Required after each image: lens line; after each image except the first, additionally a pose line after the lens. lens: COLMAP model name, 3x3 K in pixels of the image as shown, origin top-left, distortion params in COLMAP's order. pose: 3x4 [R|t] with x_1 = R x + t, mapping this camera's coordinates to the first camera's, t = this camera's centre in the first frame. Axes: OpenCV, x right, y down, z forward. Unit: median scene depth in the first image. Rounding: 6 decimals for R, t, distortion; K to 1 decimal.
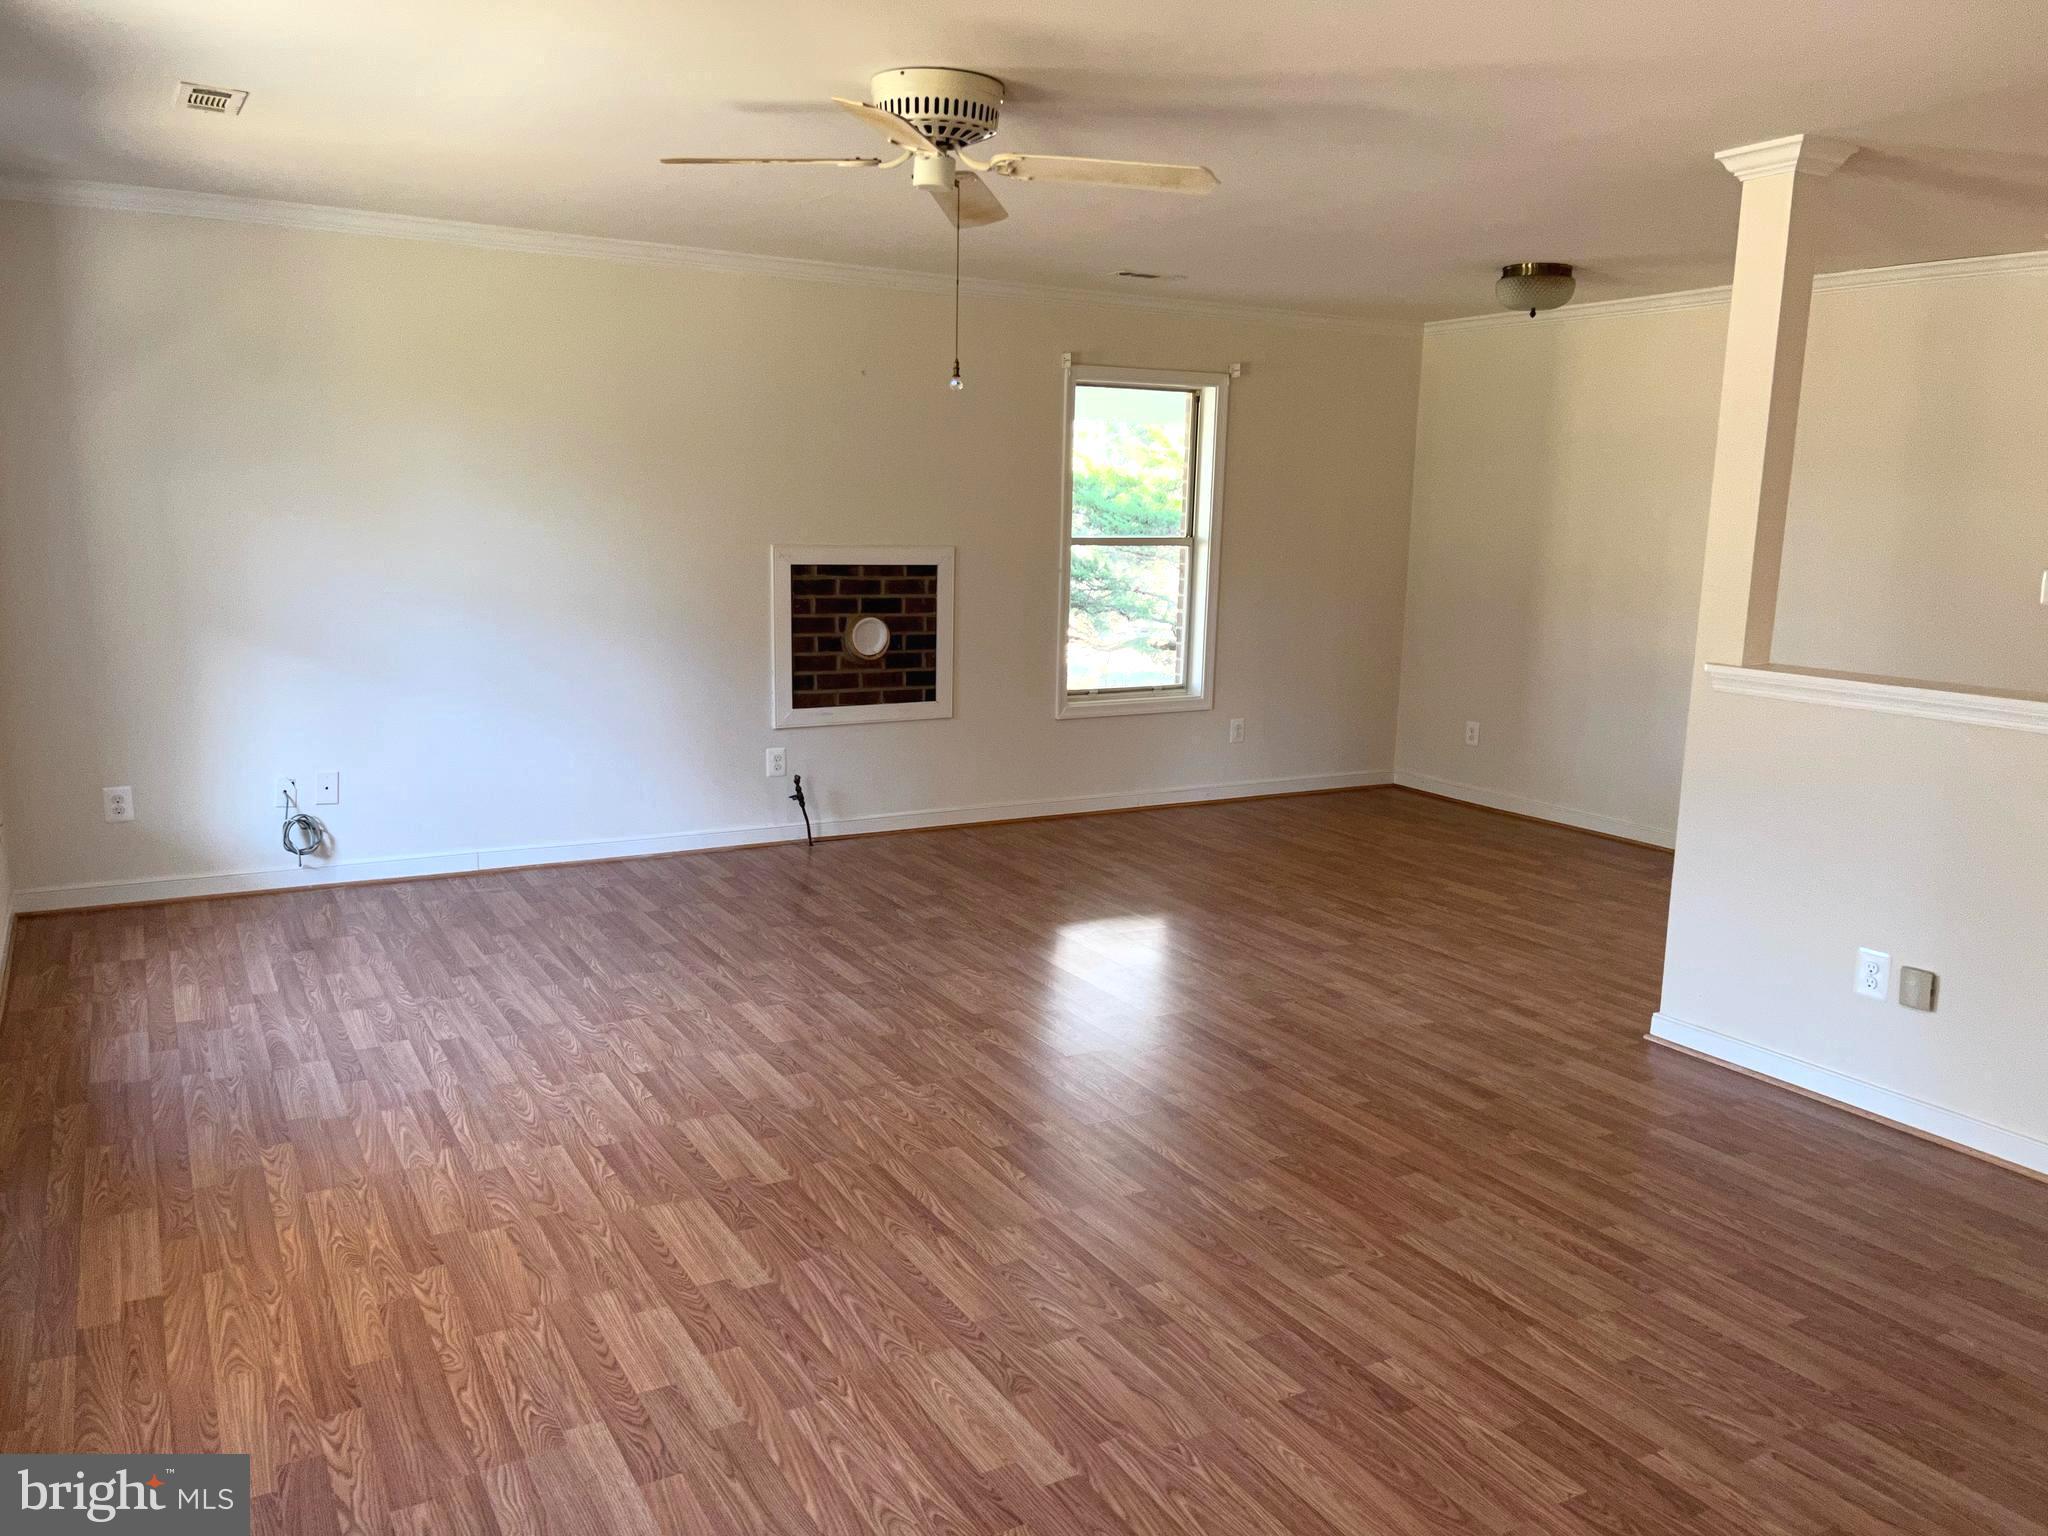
lens RADIAL K [[1536.9, 0, 1021.2], [0, 1536.9, 784.3], [0, 0, 1]] dist [0.066989, -0.078017]
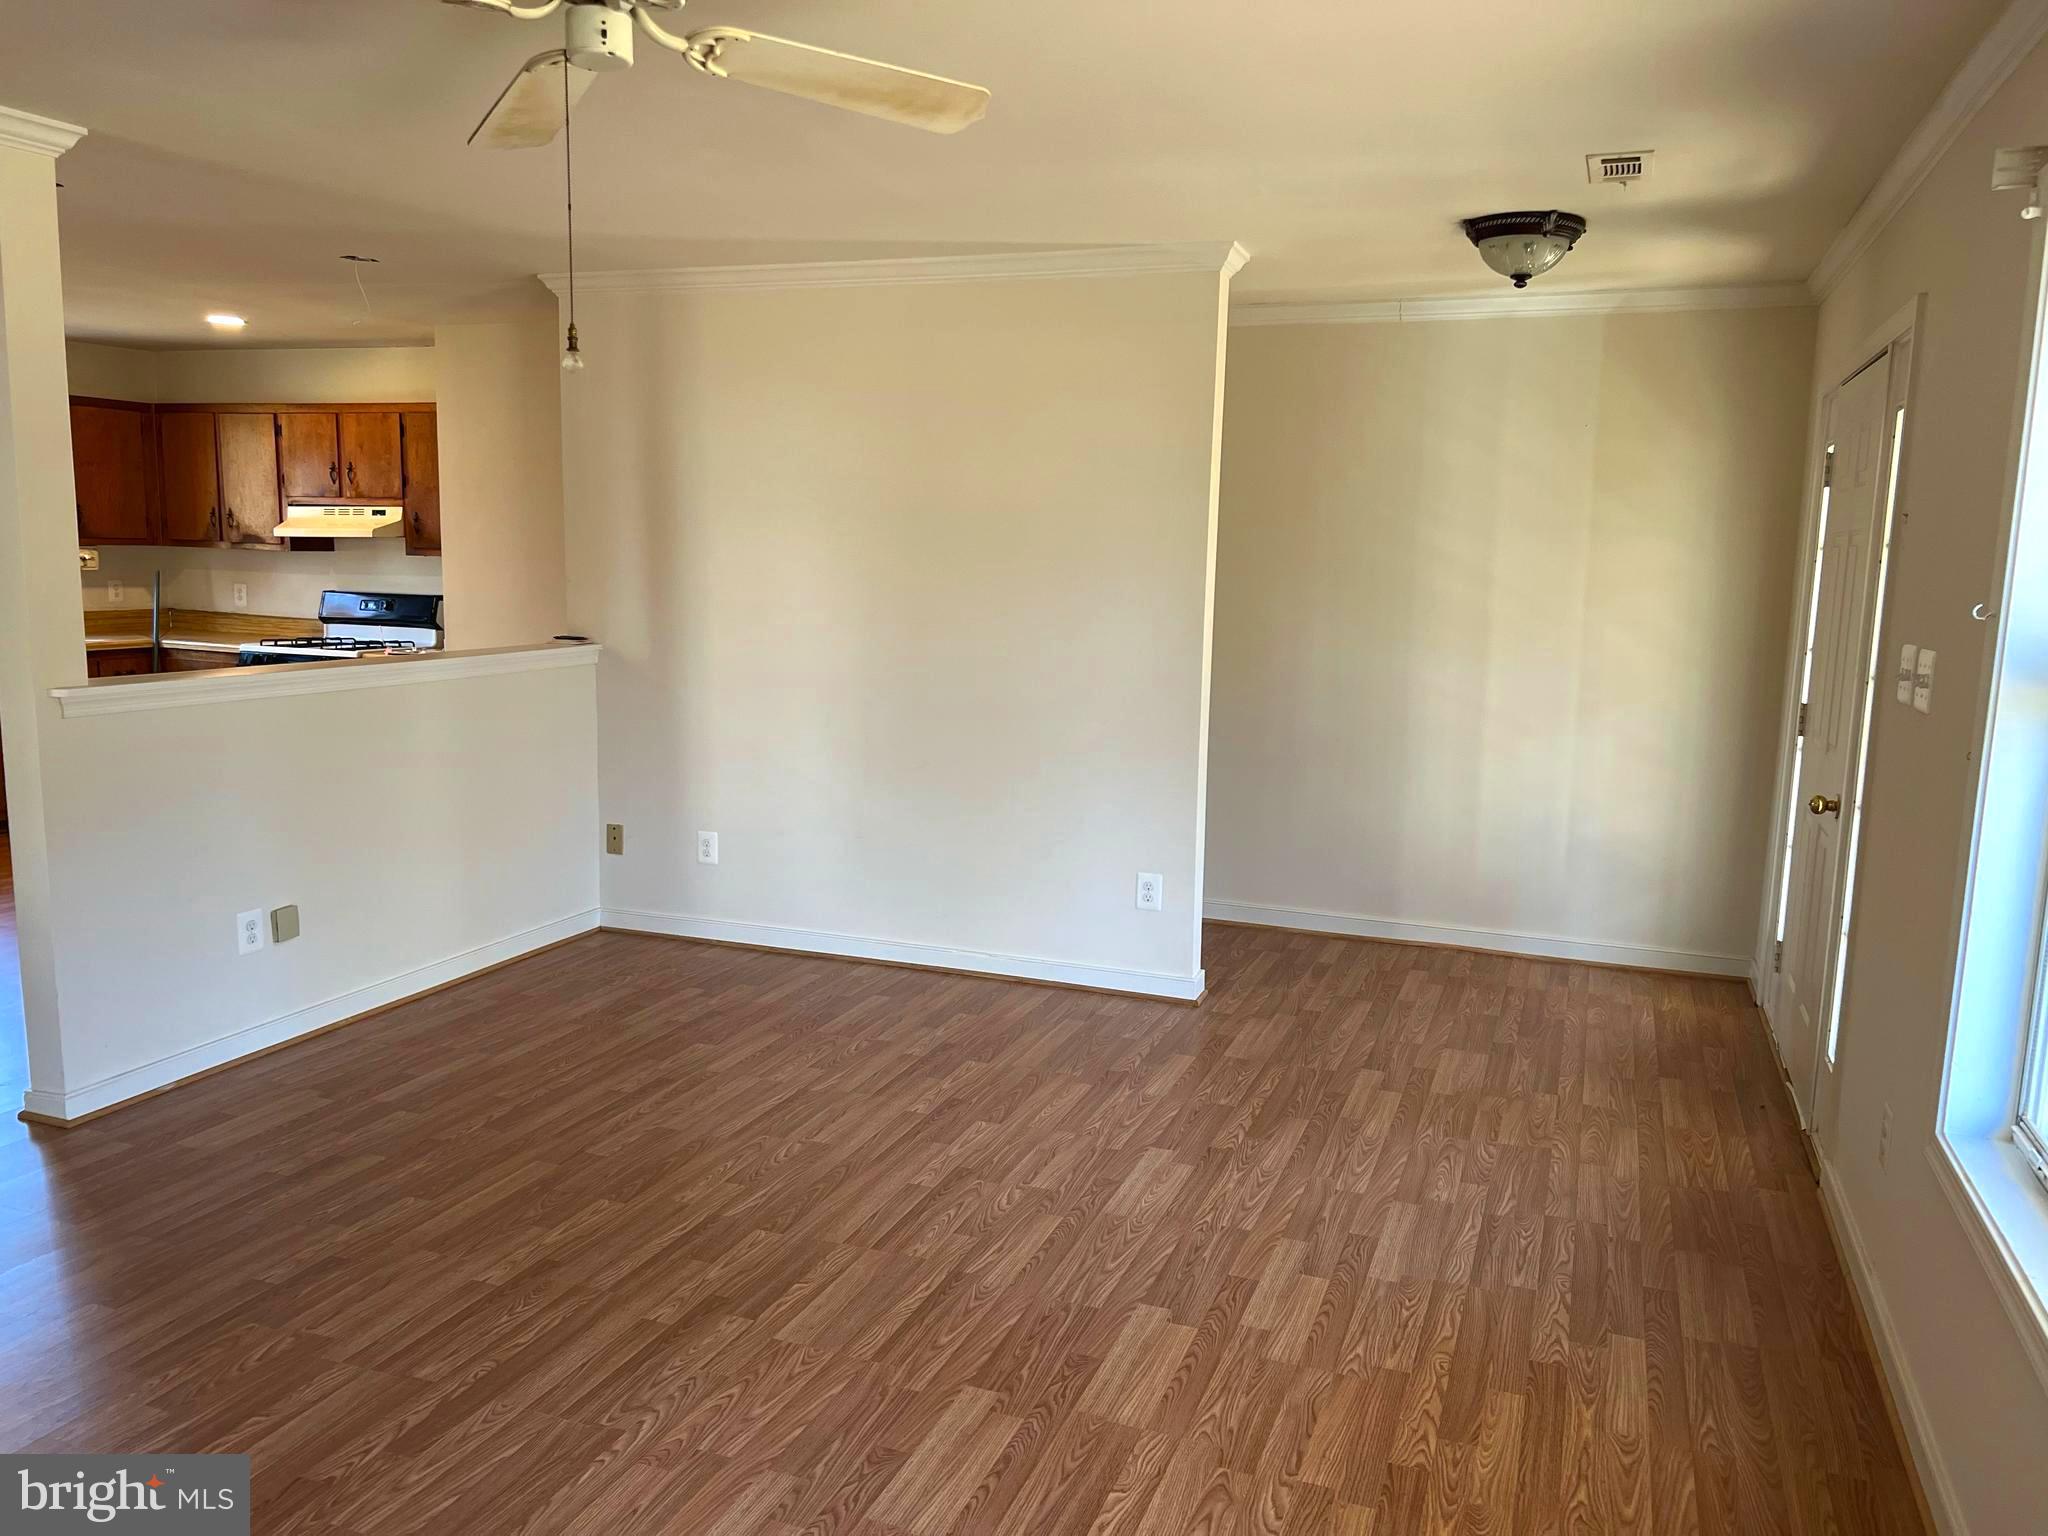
lens RADIAL K [[1536.9, 0, 1028.3], [0, 1536.9, 775.3], [0, 0, 1]] dist [0.066989, -0.078017]
pose [[-0.633825, -0.151304, 0.758534, -0.612120], [0.101607, 0.955895, 0.275573, -0.225844], [-0.766774, 0.251737, -0.590497, 1.141343]]
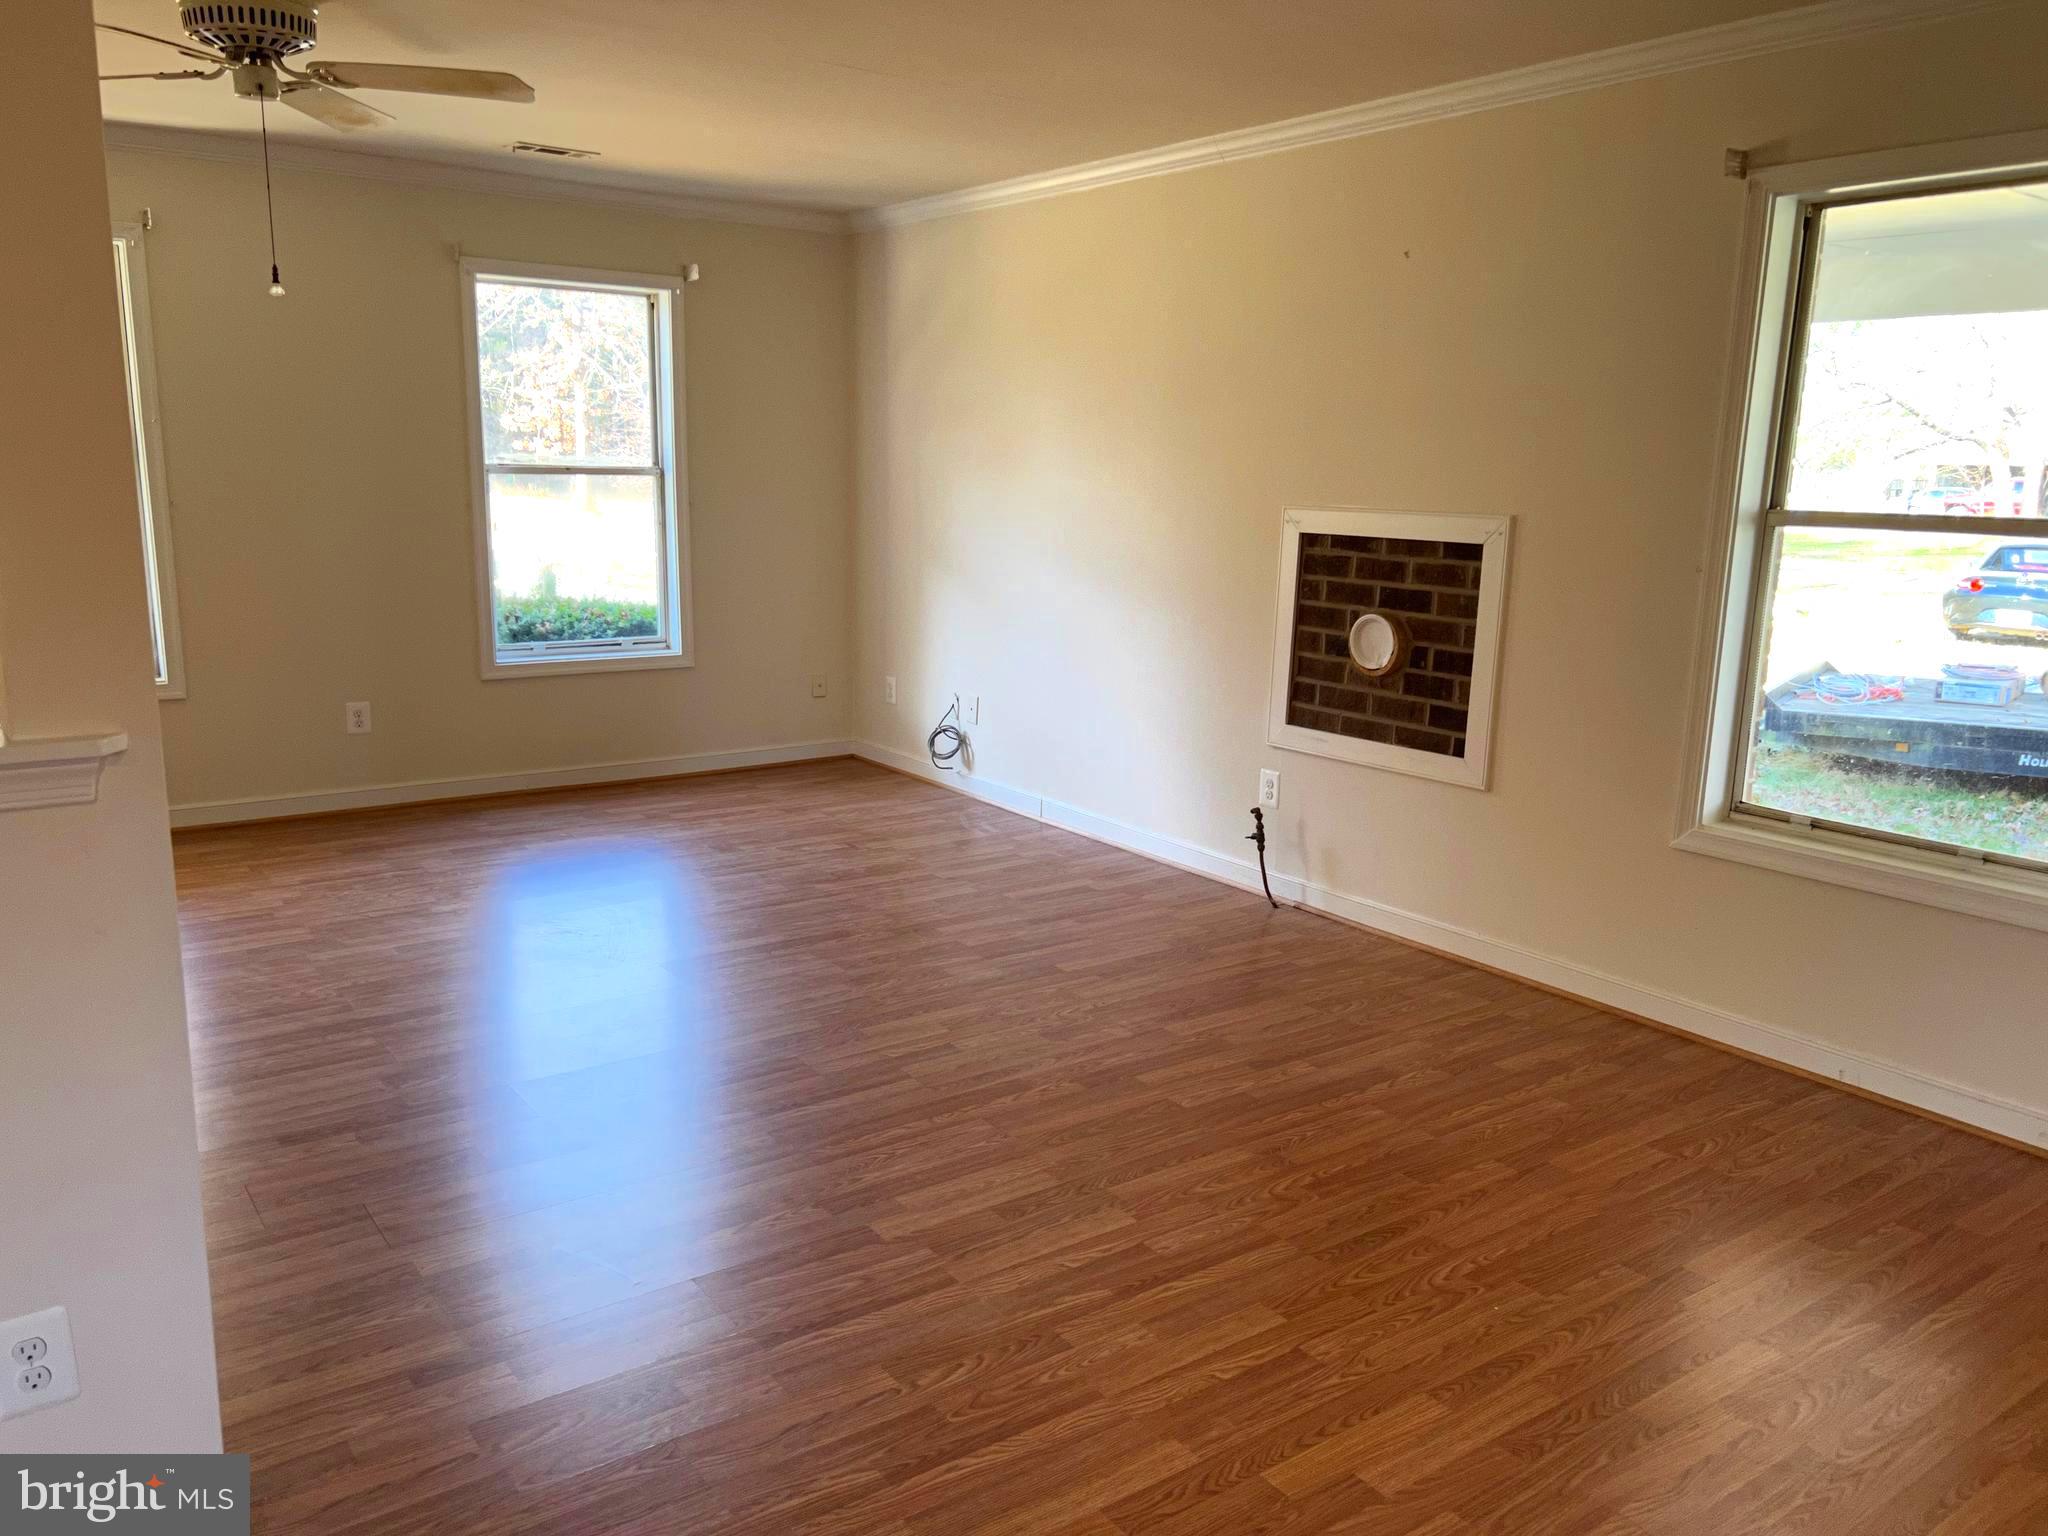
lens RADIAL K [[1536.9, 0, 1017.0], [0, 1536.9, 777.9], [0, 0, 1]] dist [0.066989, -0.078017]
pose [[0.106367, 0.183740, -0.977203, 0.925520], [-0.198612, 0.966899, 0.160184, -0.187976], [0.974289, 0.177045, 0.139339, 1.226122]]
